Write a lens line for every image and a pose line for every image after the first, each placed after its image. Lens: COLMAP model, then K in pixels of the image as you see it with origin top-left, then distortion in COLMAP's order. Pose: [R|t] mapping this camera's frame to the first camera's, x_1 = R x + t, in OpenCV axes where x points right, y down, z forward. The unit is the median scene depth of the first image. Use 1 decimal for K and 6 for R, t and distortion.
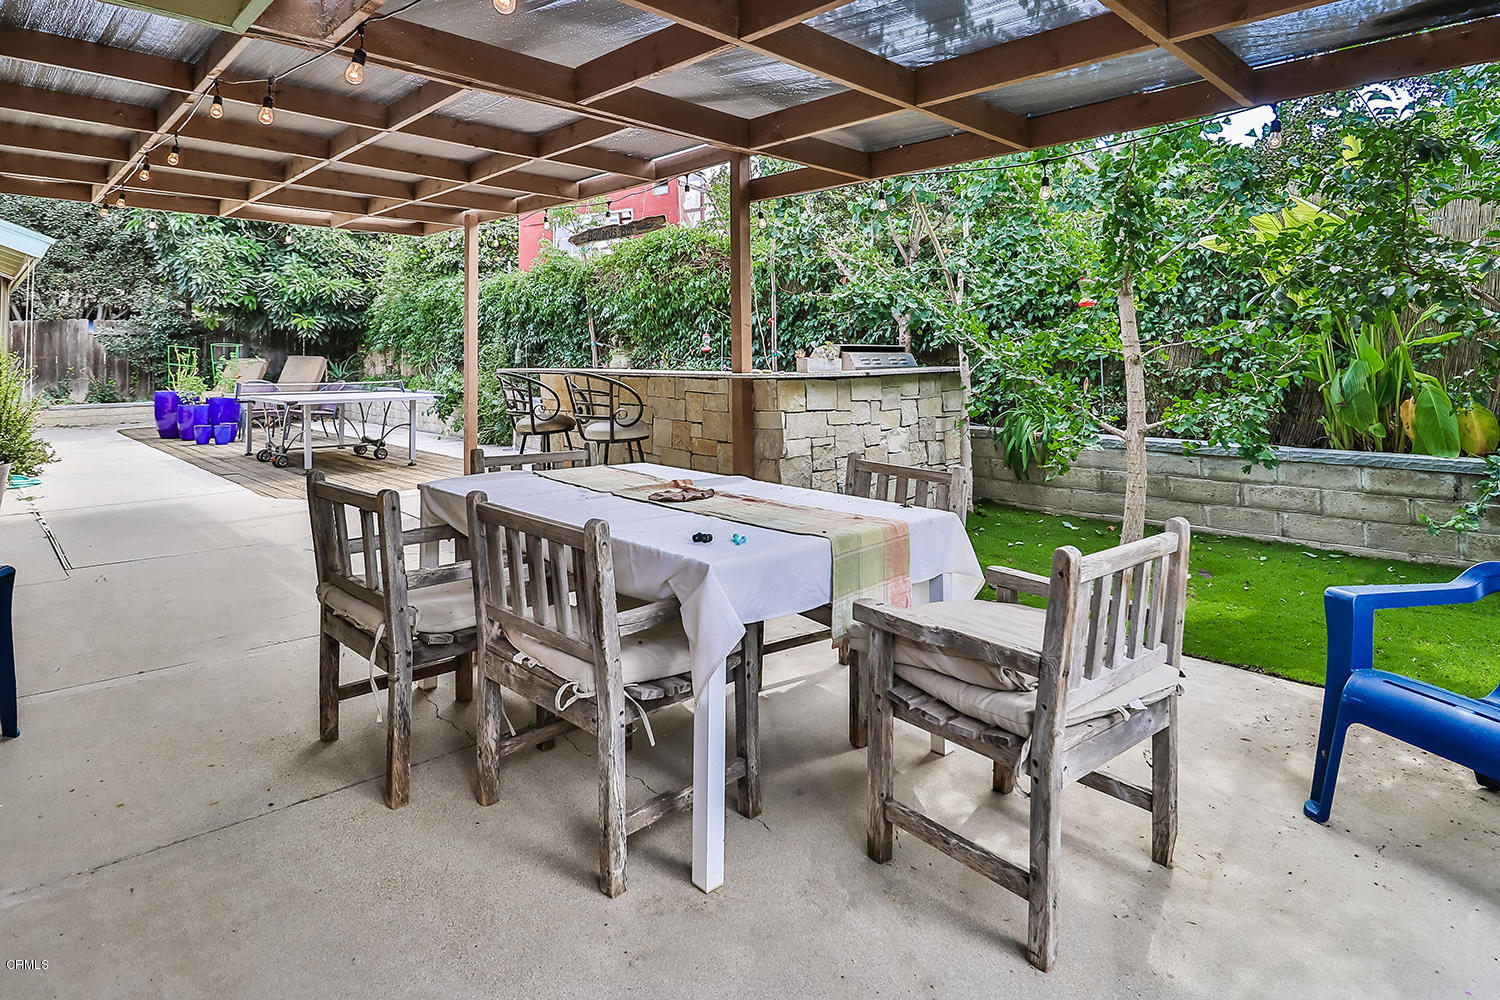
lens RADIAL K [[838.5, 0, 771.4], [0, 838.5, 330.5], [0, 0, 1]] dist [0.004301, -0.013558]
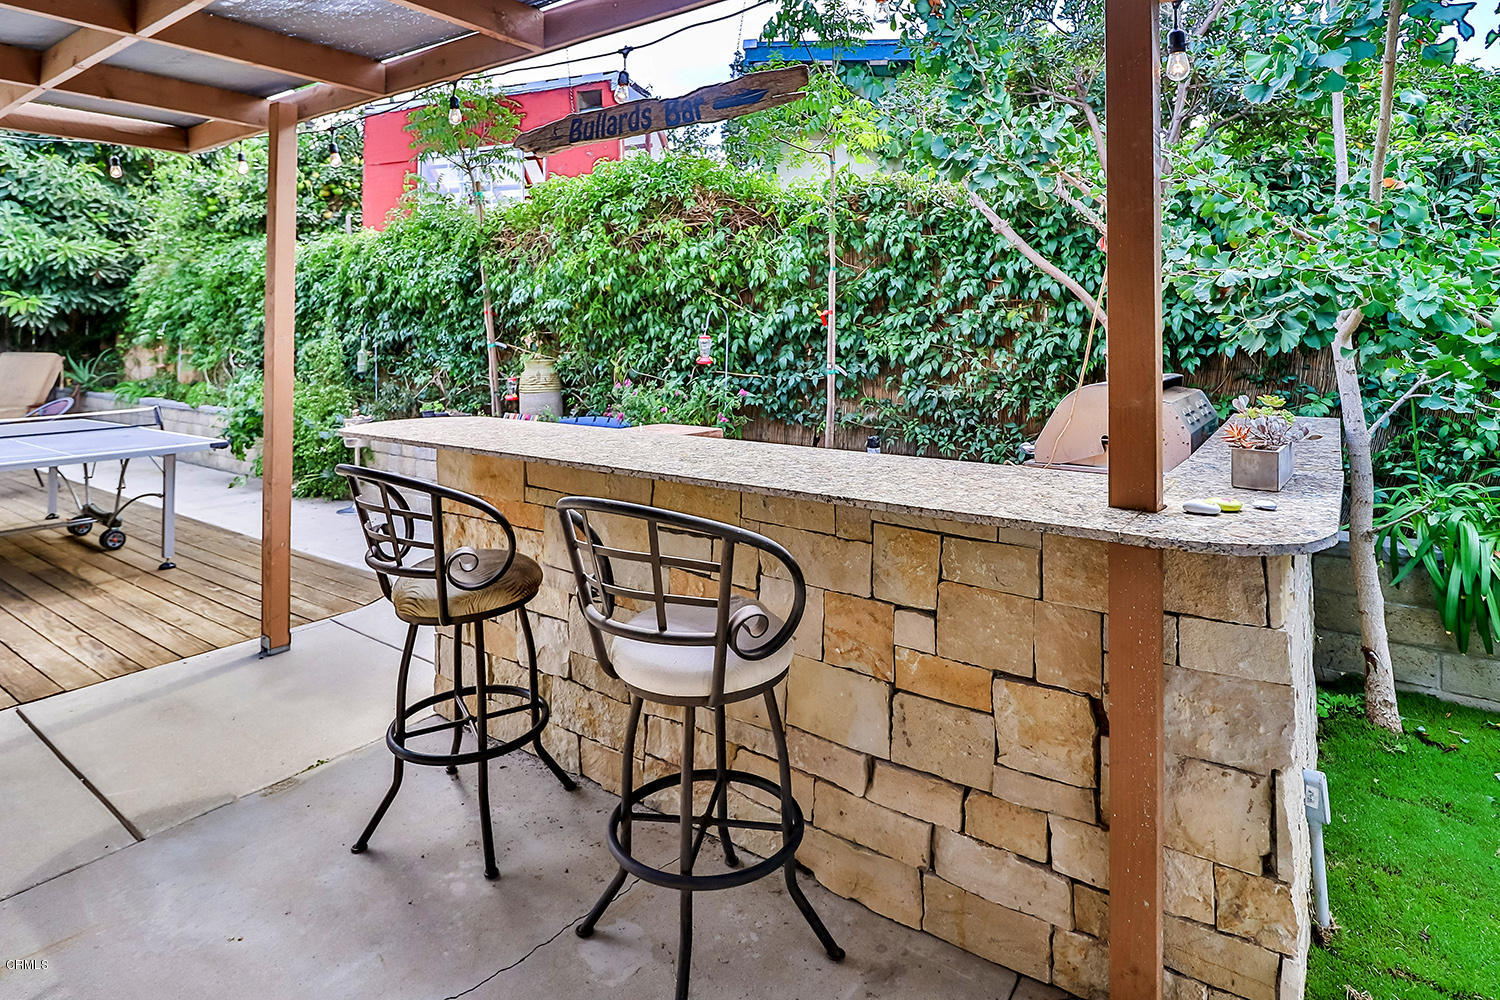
lens RADIAL K [[805.2, 0, 764.4], [0, 805.2, 306.4], [0, 0, 1]] dist [0.000512, -0.013589]
pose [[0.983008, 0.004174, 0.183518, -0.091968], [-0.004294, 0.999991, 0.000253, -0.010749], [-0.183515, -0.001036, 0.983016, 0.273725]]
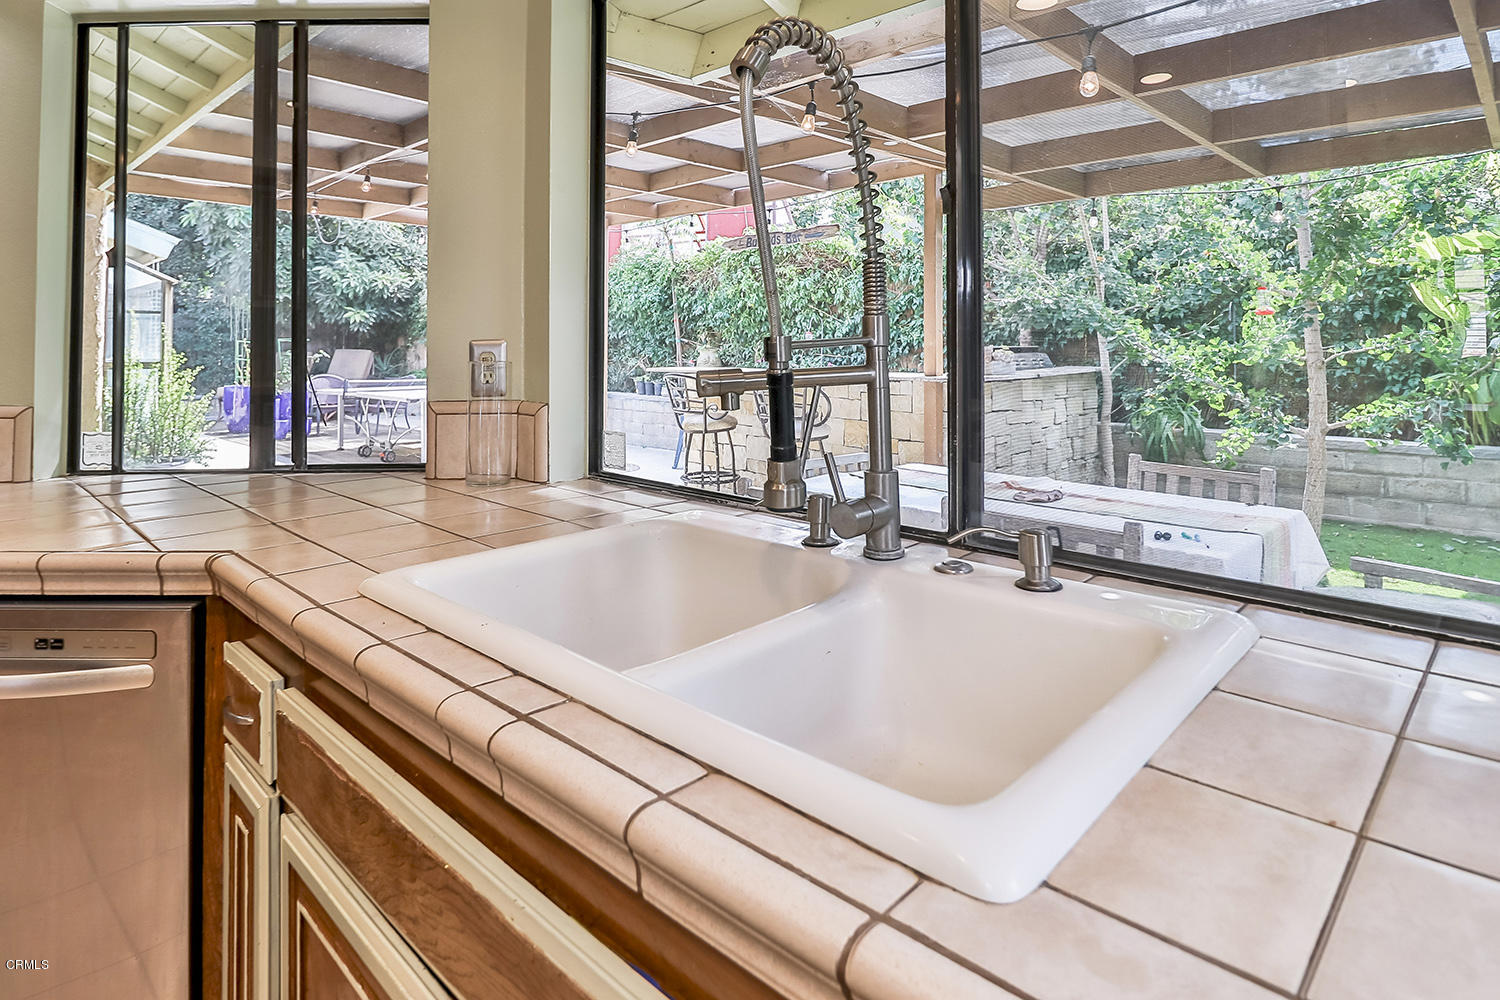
lens RADIAL K [[834.3, 0, 761.4], [0, 834.3, 320.2], [0, 0, 1]] dist [-0.005491, -0.005487]
pose [[0.999467, 0.000264, 0.032659, -0.110028], [-0.000360, 0.999996, 0.002947, -0.008650], [-0.032658, -0.002957, 0.999462, -0.017779]]
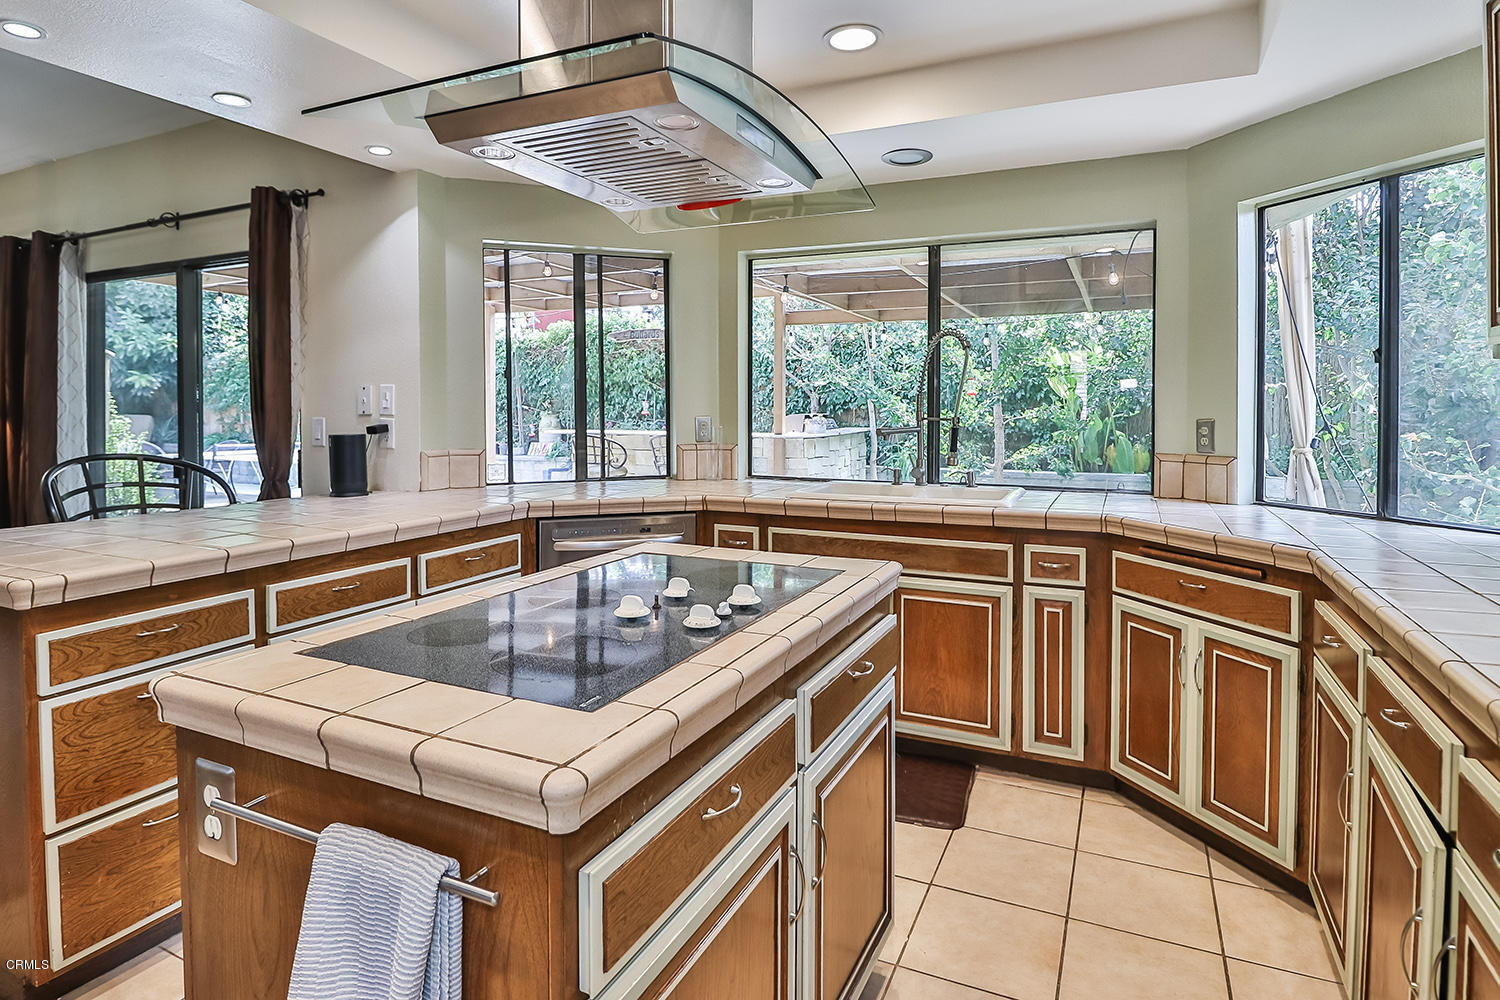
lens RADIAL K [[805.2, 0, 772.1], [0, 805.2, 418.5], [0, 0, 1]] dist [0.000512, -0.013589]
pose [[0.929898, -0.002496, 0.367808, -0.229082], [-0.014359, 0.998968, 0.043082, -0.016672], [-0.367536, -0.045343, 0.928903, -0.151232]]
